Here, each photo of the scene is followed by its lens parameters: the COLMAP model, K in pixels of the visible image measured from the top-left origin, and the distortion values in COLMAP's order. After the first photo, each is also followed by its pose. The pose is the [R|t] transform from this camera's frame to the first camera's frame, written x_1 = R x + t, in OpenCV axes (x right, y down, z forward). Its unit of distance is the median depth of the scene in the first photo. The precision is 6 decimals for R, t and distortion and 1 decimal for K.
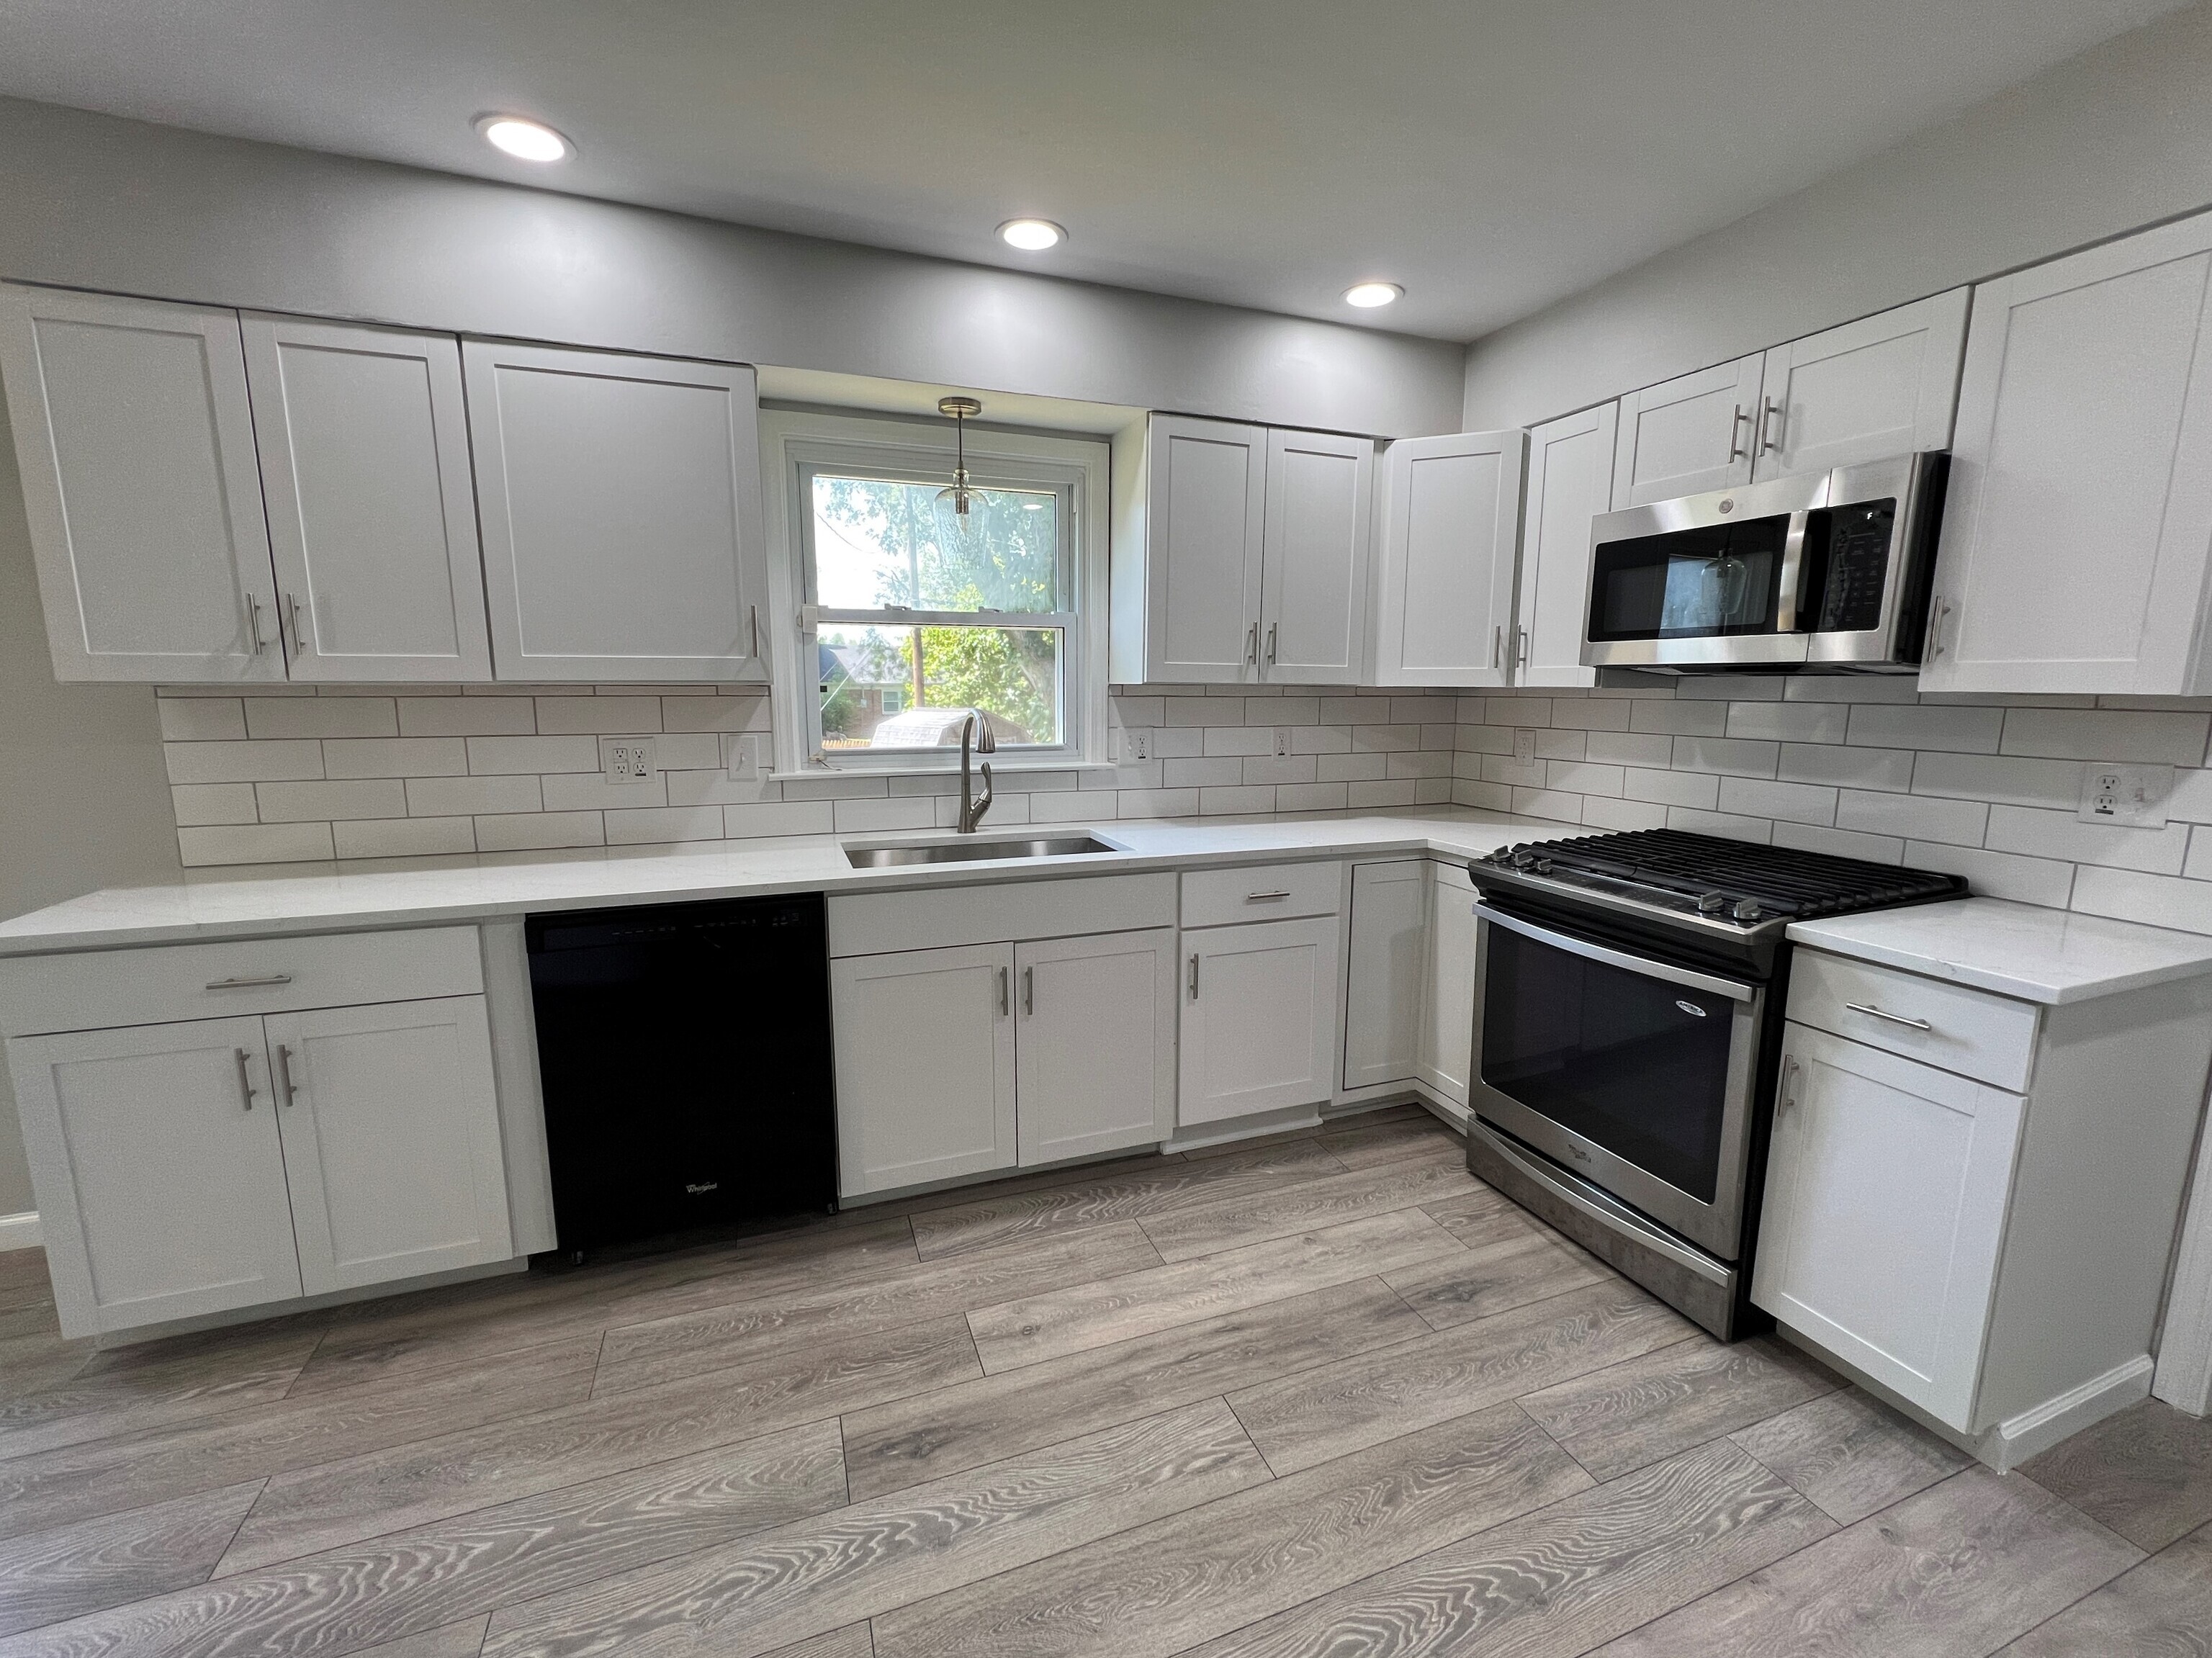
lens RADIAL K [[921.1, 0, 1106.0], [0, 921.1, 829.0], [0, 0, 1]] dist [-0.000692, -0.000180]
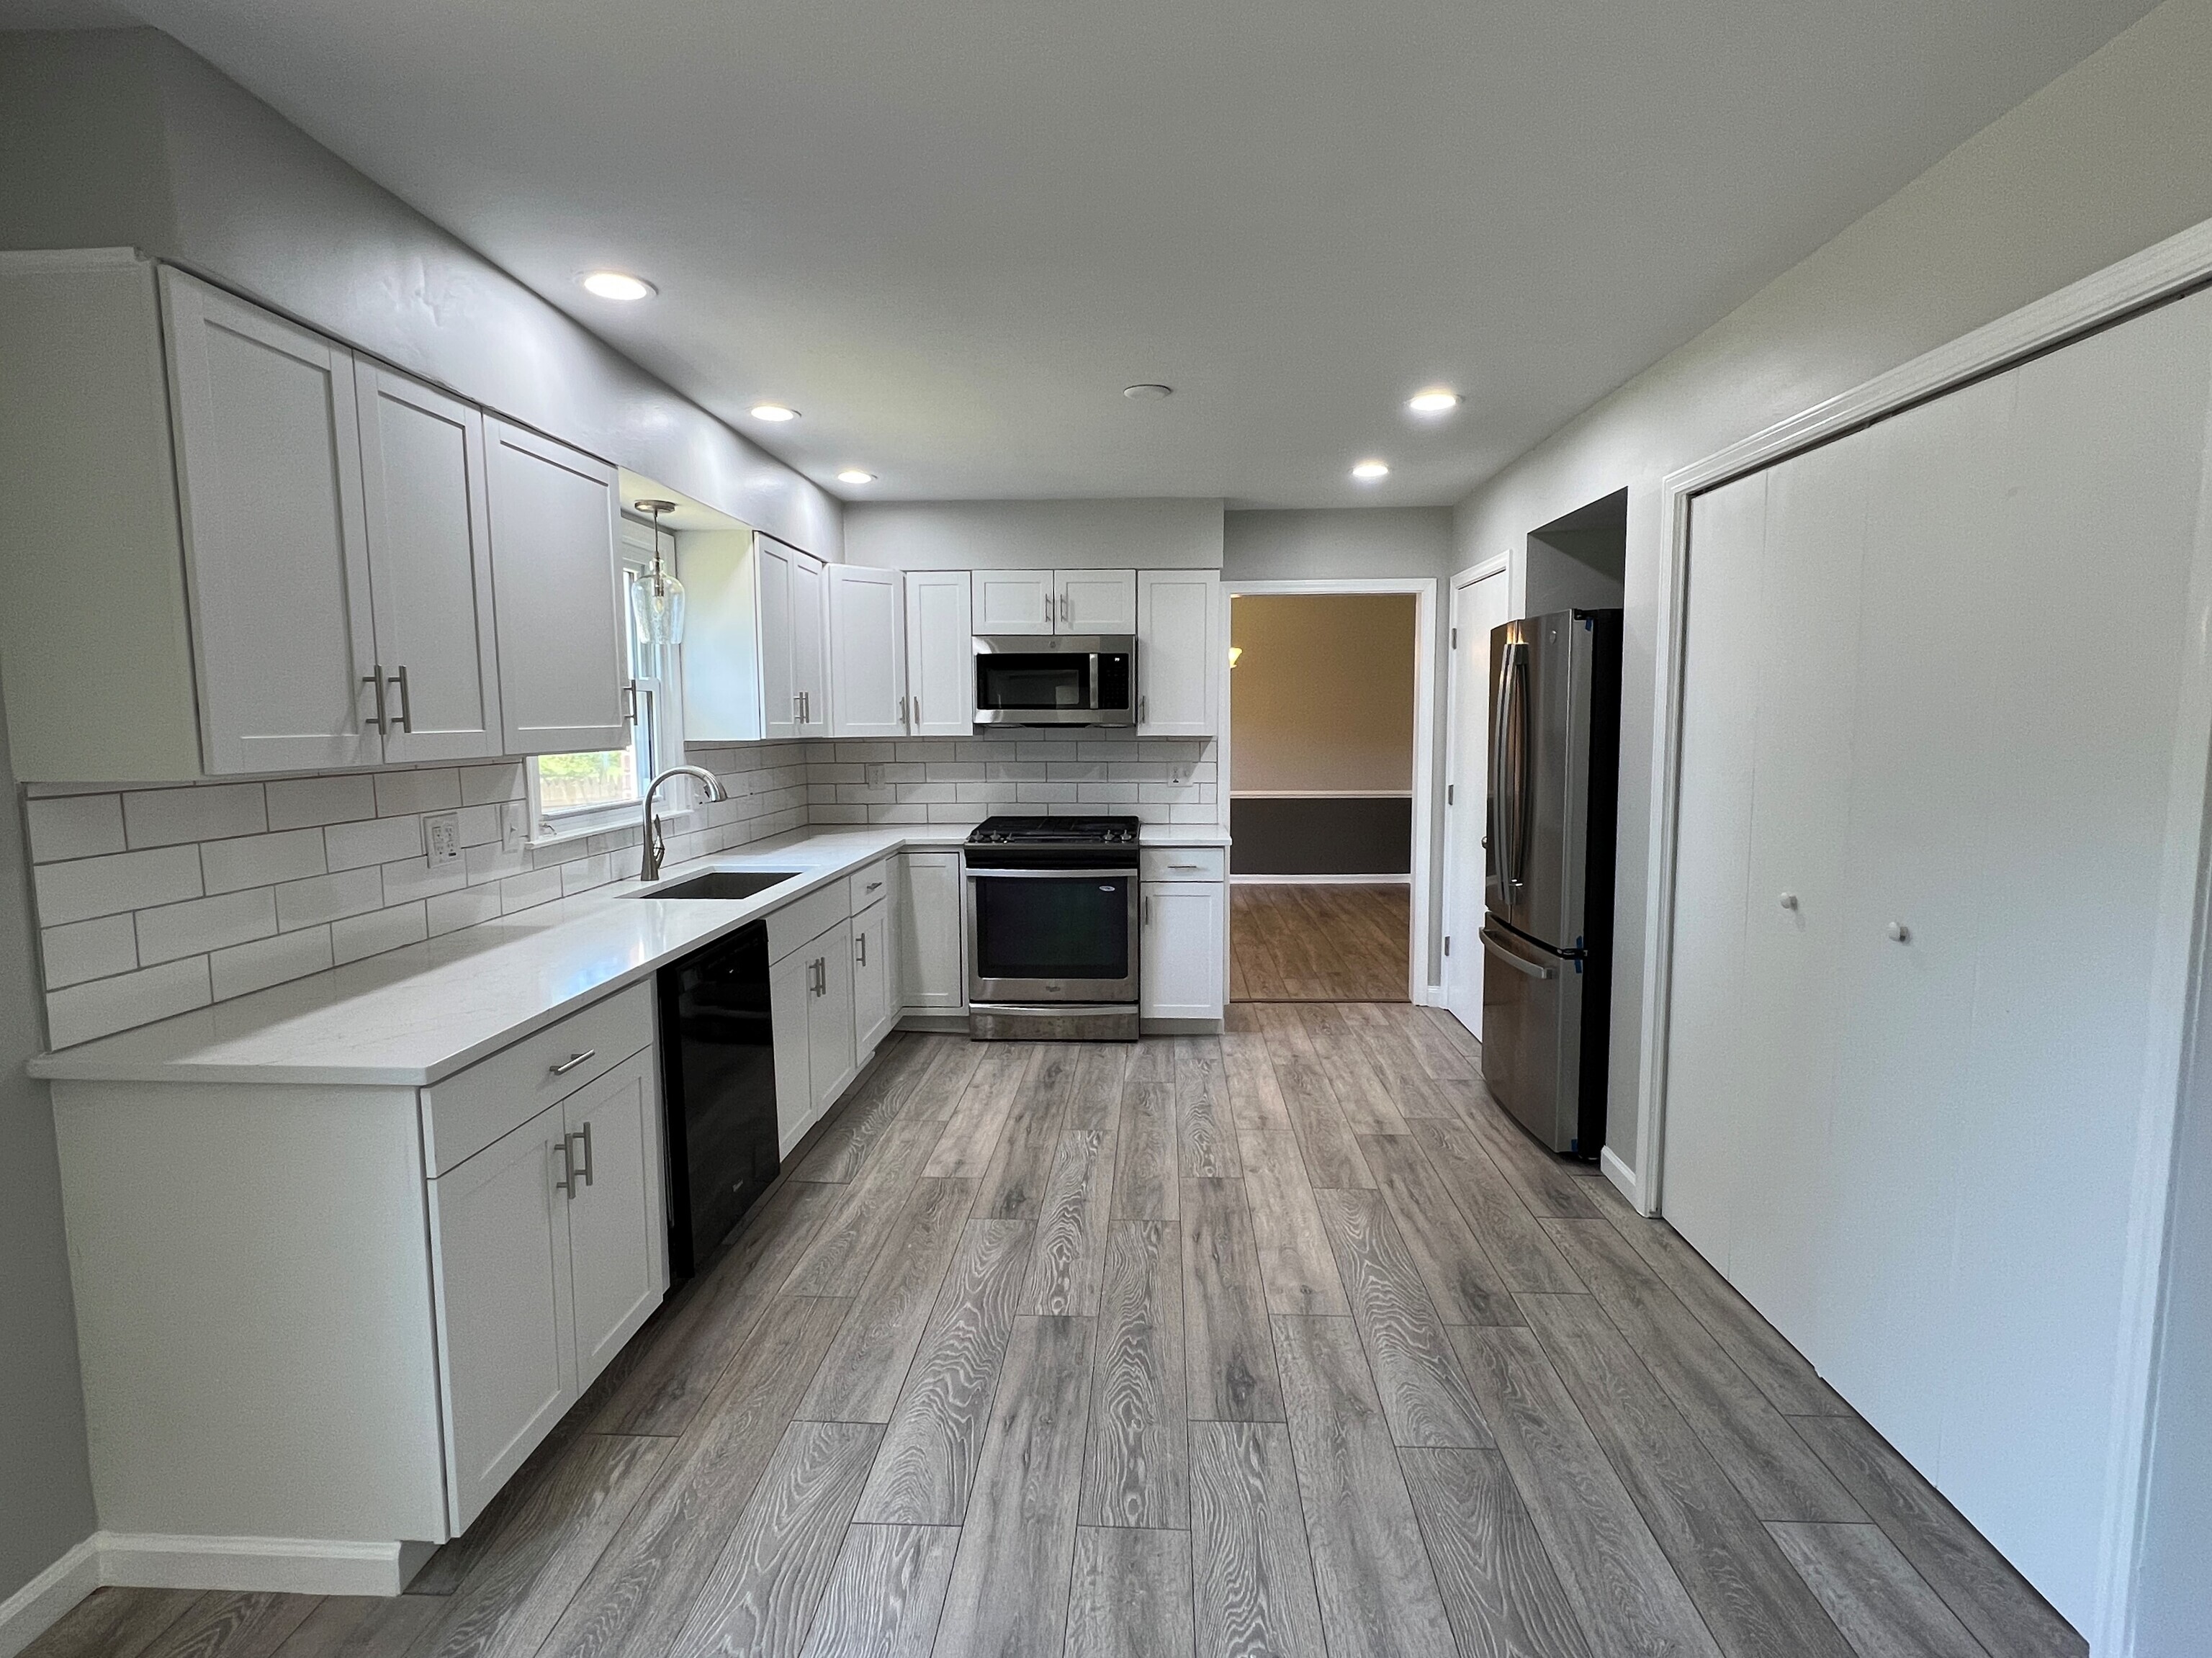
lens RADIAL K [[1099.3, 0, 1106.0], [0, 1099.3, 829.0], [0, 0, 1]] dist [-0.002159, -0.000892]
pose [[0.400172, -0.098491, 0.911132, -1.573520], [0.152692, 0.987477, 0.039680, -0.035379], [-0.903630, 0.123244, 0.410199, -0.033123]]
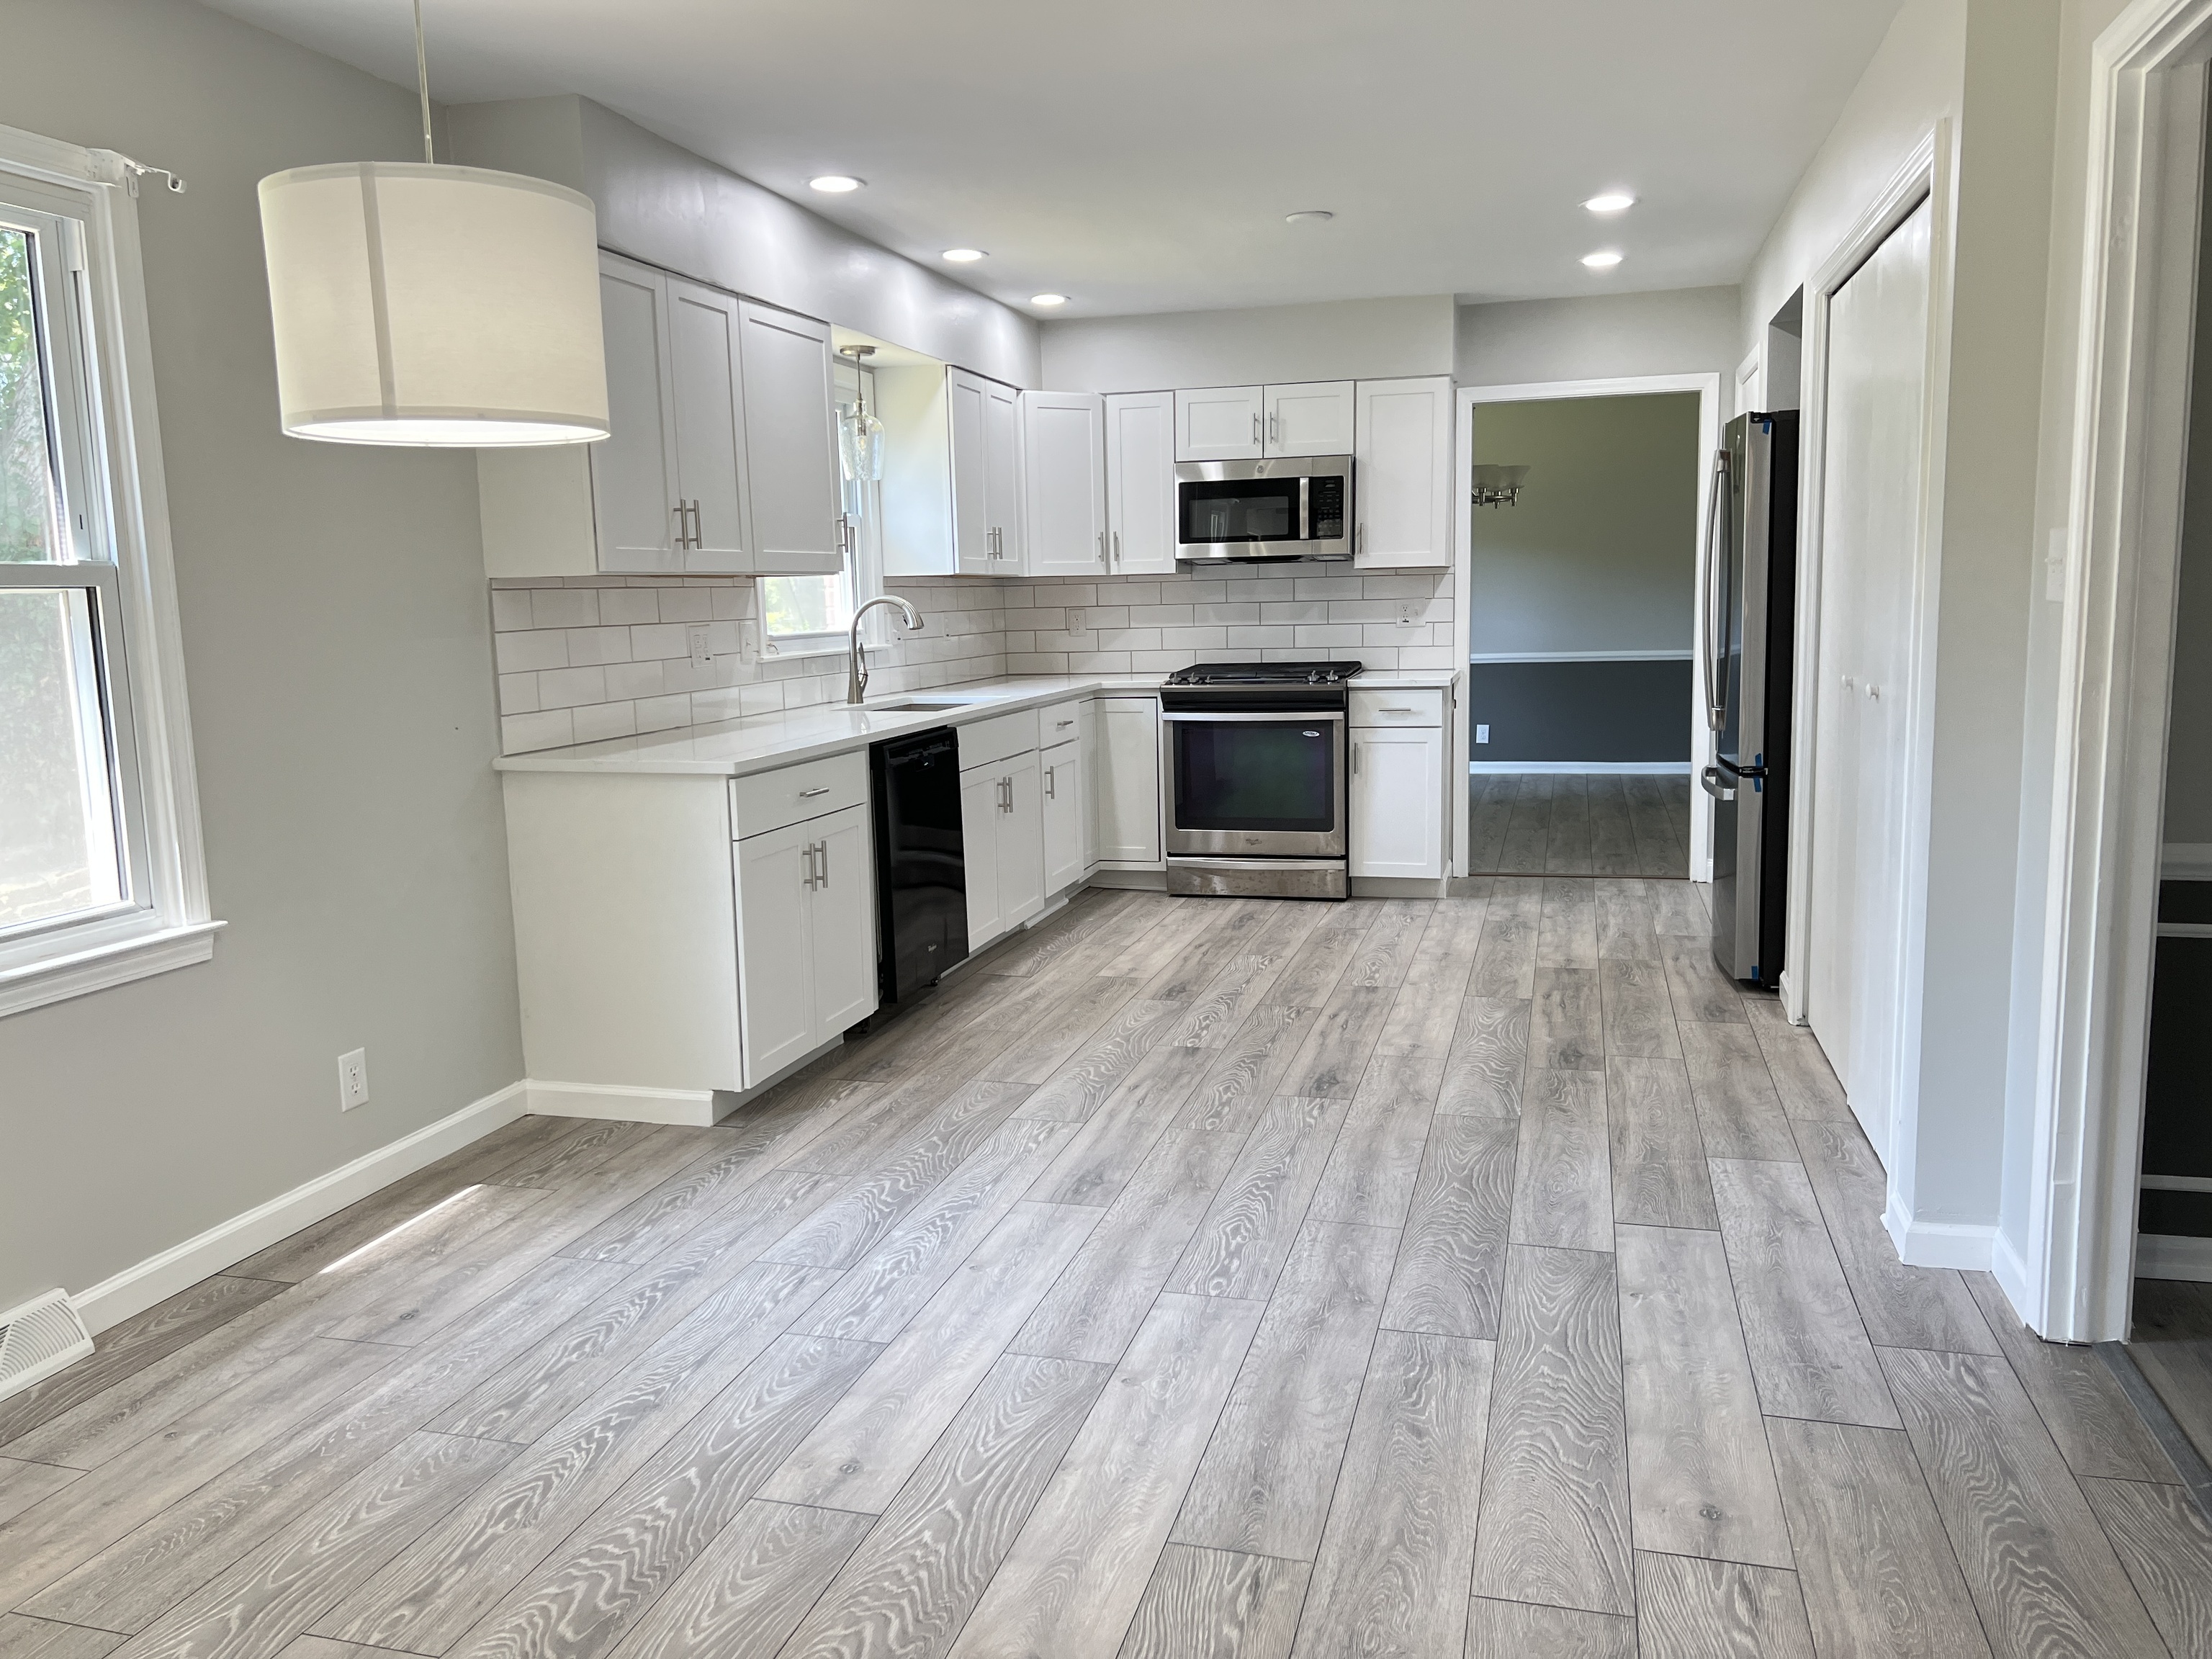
lens RADIAL K [[1632.8, 0, 1106.0], [0, 1632.8, 829.5], [0, 0, 1]] dist [0.099672, -0.002839]
pose [[0.591769, -0.134457, 0.794815, -2.326256], [0.152816, 0.986824, 0.053162, 0.142468], [-0.791490, 0.090001, 0.604519, -0.705191]]
